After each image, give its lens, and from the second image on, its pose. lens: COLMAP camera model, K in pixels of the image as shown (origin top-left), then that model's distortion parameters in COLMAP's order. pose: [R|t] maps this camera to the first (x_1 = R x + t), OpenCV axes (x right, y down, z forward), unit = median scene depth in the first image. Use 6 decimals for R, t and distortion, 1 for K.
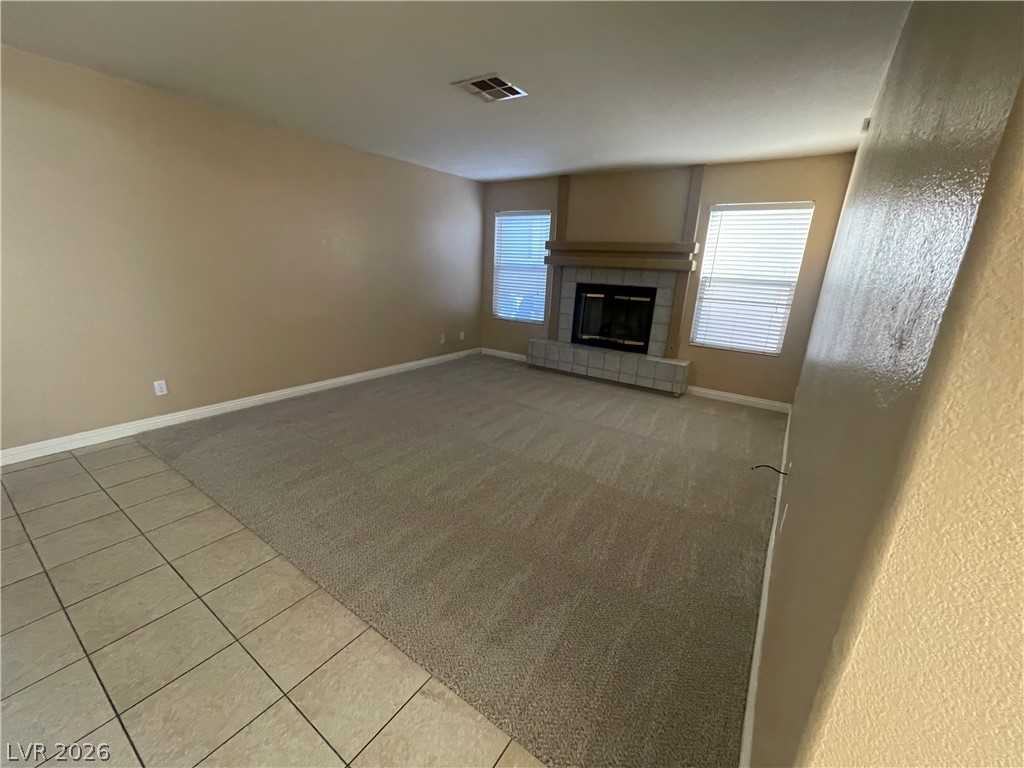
lens RADIAL K [[412.2, 0, 507.8], [0, 412.2, 385.8], [0, 0, 1]] dist [-0.006659, 0.000449]
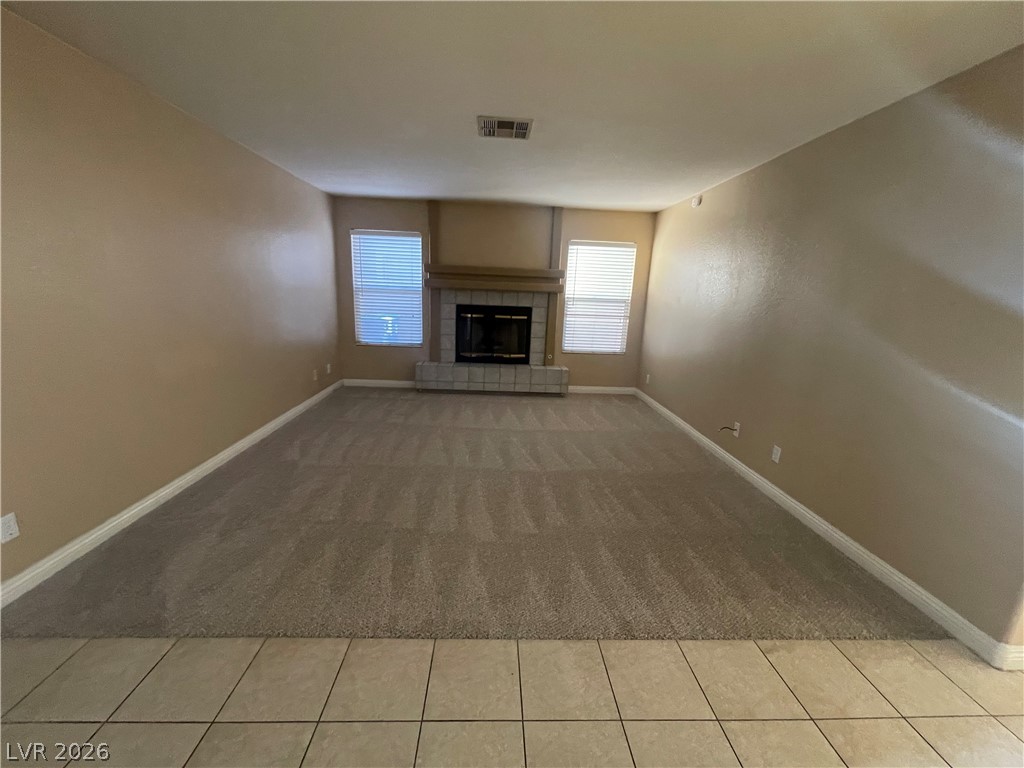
lens RADIAL K [[412.2, 0, 506.0], [0, 412.2, 388.3], [0, 0, 1]] dist [-0.006659, 0.000449]
pose [[0.800837, -0.150584, 0.579641, -0.404684], [0.163732, 0.986050, 0.029951, -0.057964], [-0.576066, 0.070919, 0.814321, 0.108993]]
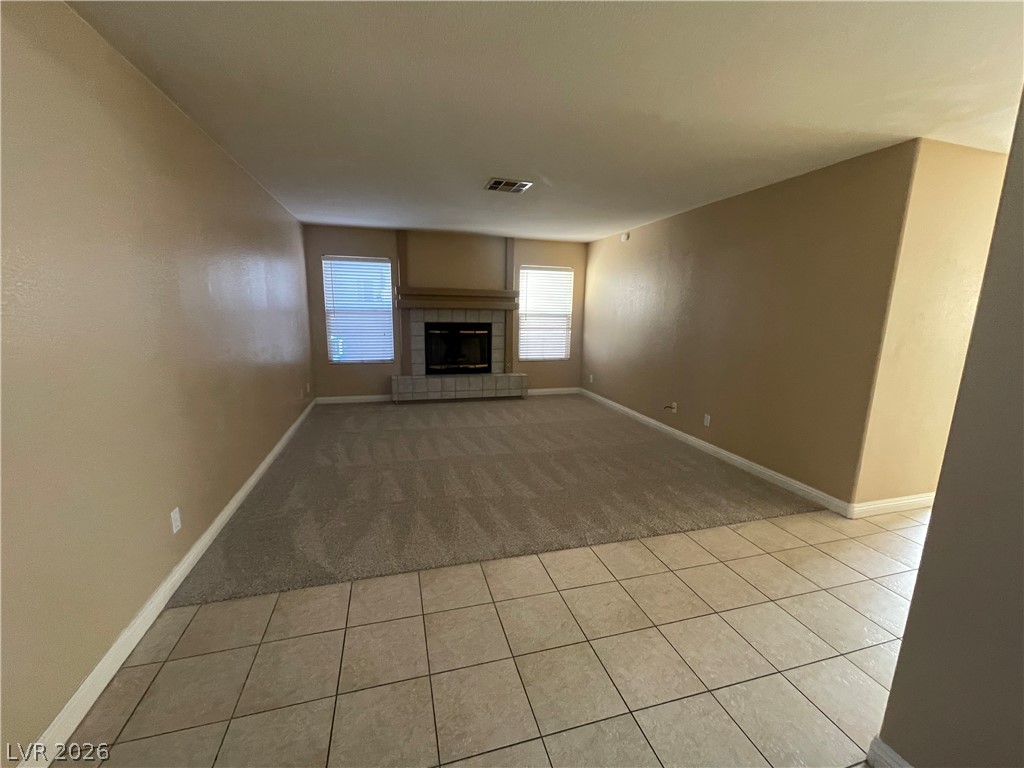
lens RADIAL K [[412.2, 0, 505.2], [0, 412.2, 389.1], [0, 0, 1]] dist [-0.006659, 0.000449]
pose [[0.640417, -0.178587, 0.746976, -0.642469], [0.227176, 0.973117, 0.037884, -0.068671], [-0.733660, 0.145433, 0.663771, 0.111231]]
